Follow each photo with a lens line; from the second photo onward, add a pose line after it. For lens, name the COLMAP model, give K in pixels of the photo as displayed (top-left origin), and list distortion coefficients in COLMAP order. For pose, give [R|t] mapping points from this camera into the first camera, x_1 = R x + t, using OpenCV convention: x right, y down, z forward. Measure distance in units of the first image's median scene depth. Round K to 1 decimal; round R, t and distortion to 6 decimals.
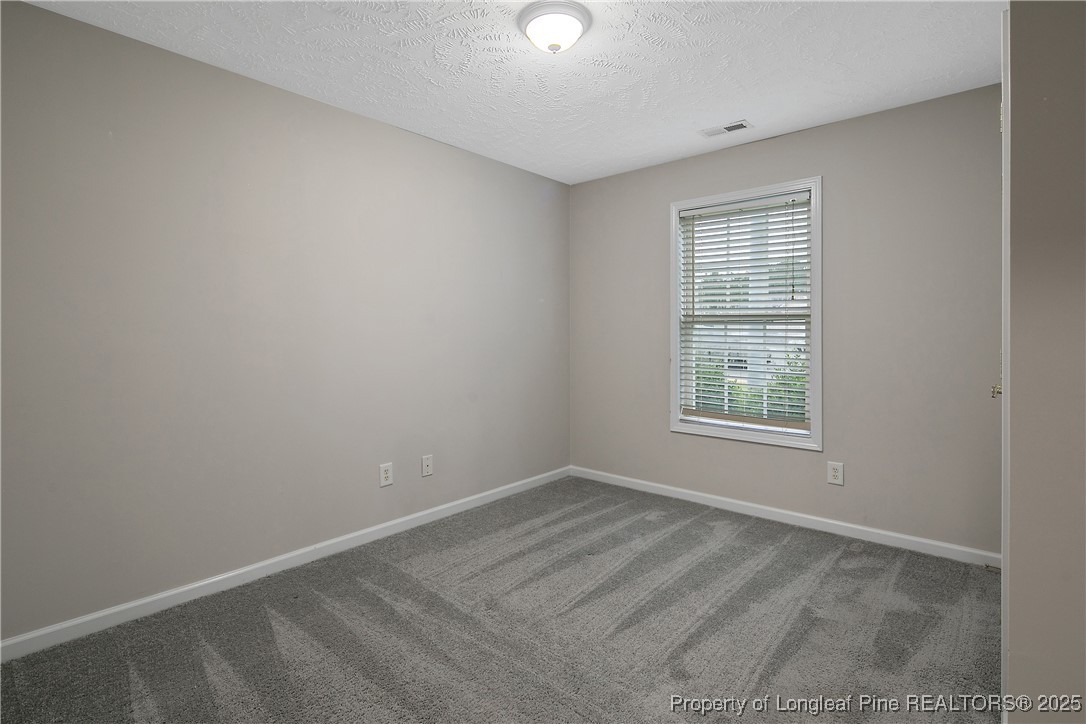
lens RADIAL K [[526.6, 0, 554.6], [0, 526.6, 334.1], [0, 0, 1]] dist [0.008660, -0.007011]
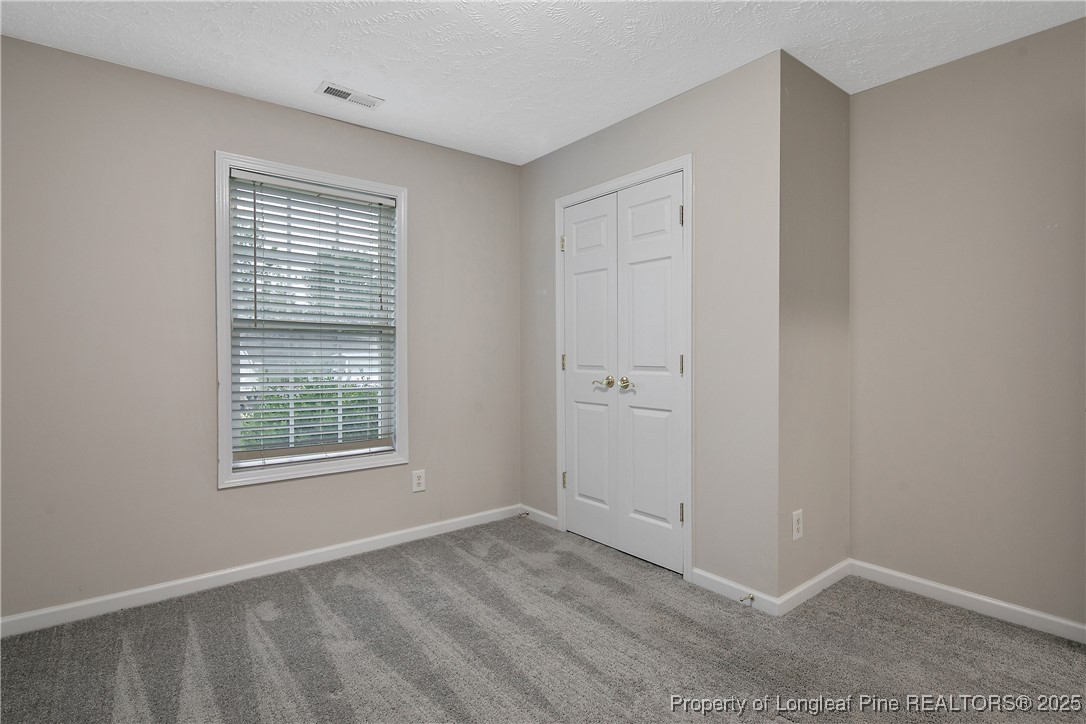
lens RADIAL K [[526.6, 0, 543.4], [0, 526.6, 360.7], [0, 0, 1]] dist [0.008660, -0.007011]
pose [[0.204007, -0.019901, 0.978767, -0.428307], [-0.000125, 0.999793, 0.020355, 0.006122], [-0.978969, -0.004275, 0.203962, 0.550397]]
